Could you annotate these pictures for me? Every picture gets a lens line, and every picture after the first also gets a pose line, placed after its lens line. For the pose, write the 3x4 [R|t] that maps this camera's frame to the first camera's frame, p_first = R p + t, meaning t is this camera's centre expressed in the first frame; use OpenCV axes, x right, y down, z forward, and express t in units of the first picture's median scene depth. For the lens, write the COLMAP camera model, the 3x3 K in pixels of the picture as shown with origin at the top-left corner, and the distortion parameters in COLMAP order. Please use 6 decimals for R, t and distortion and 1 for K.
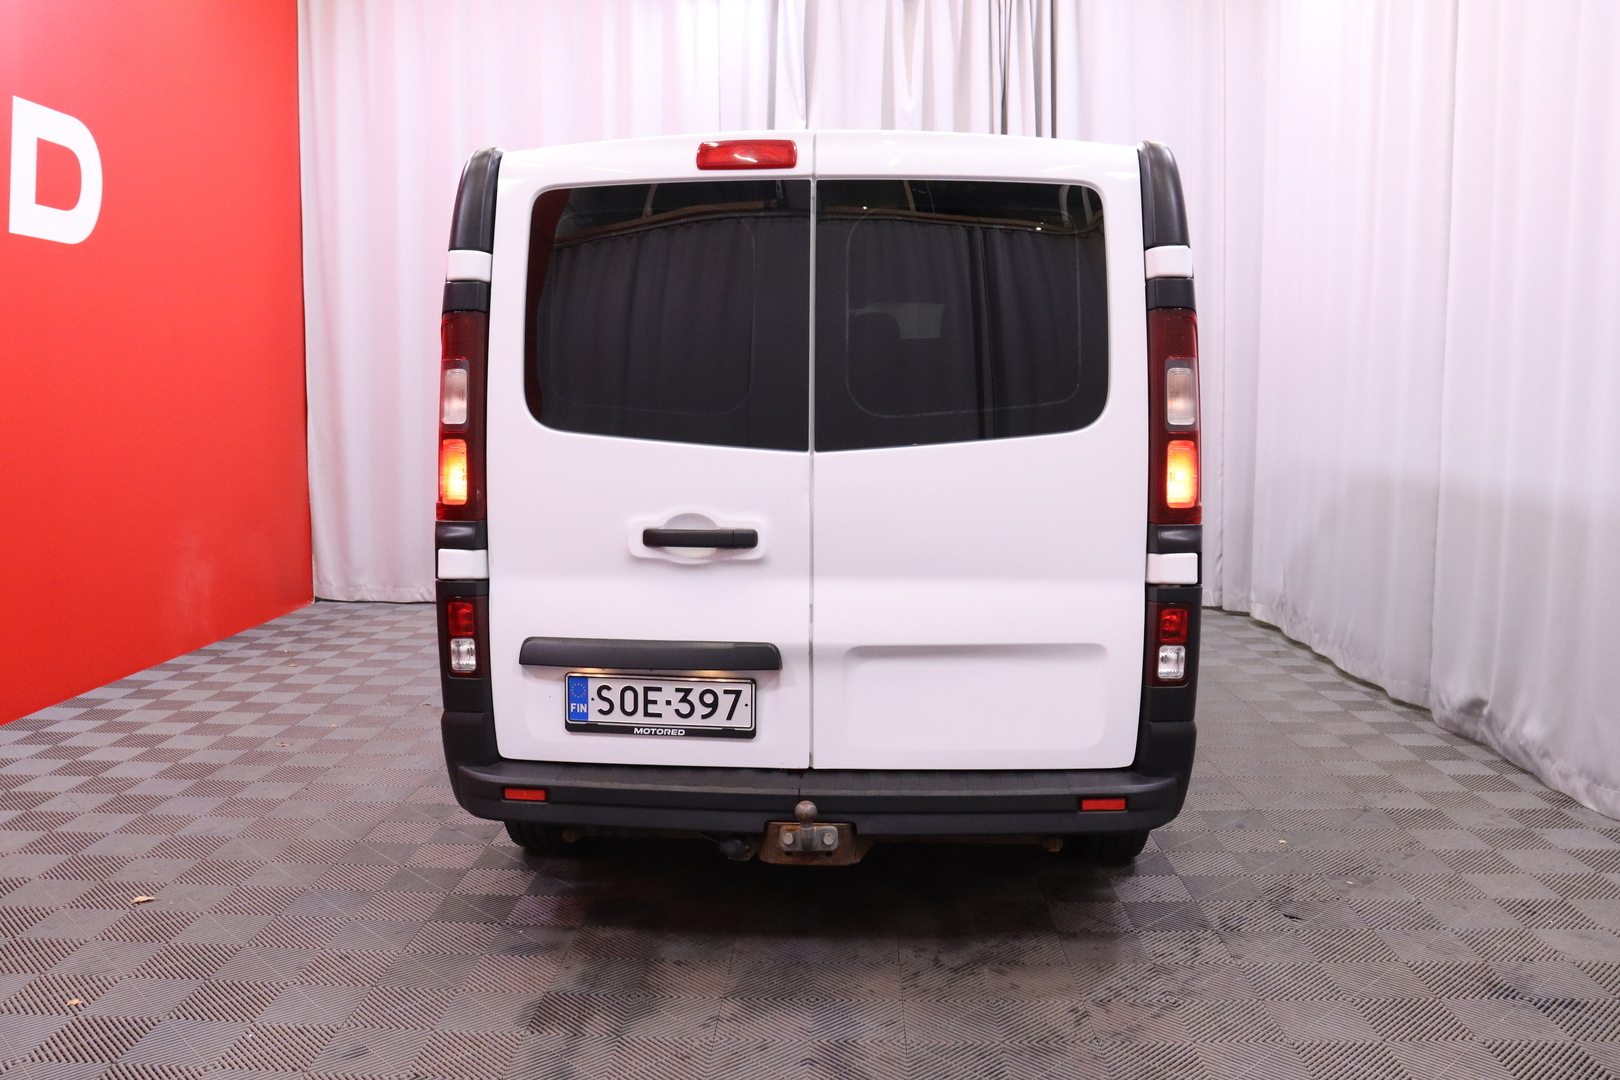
lens RADIAL K [[1497.6, 0, 814.8], [0, 1497.6, 492.7], [0, 0, 1]] dist [-0.196436, 0.177887]
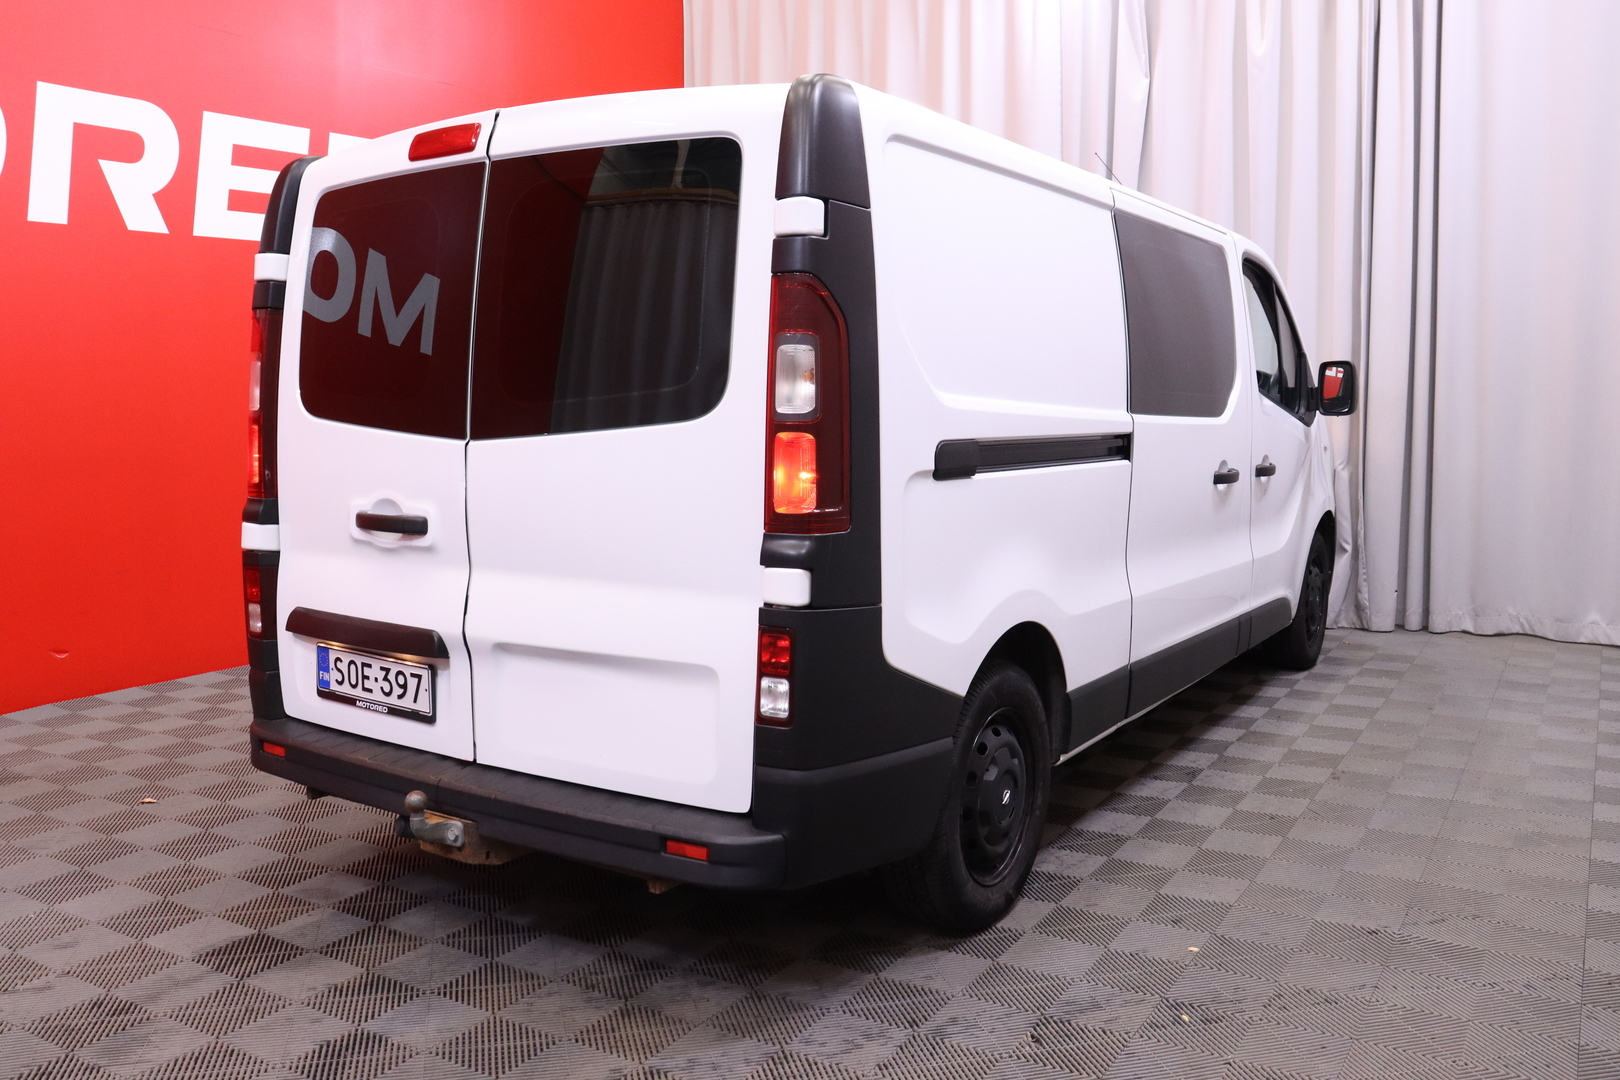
lens RADIAL K [[1497.6, 0, 814.8], [0, 1497.6, 492.7], [0, 0, 1]] dist [-0.196436, 0.177887]
pose [[0.842807, 0.033662, -0.537162, 0.707129], [-0.026335, 0.999426, 0.021311, -0.019686], [0.537571, -0.003815, 0.843210, 0.297914]]
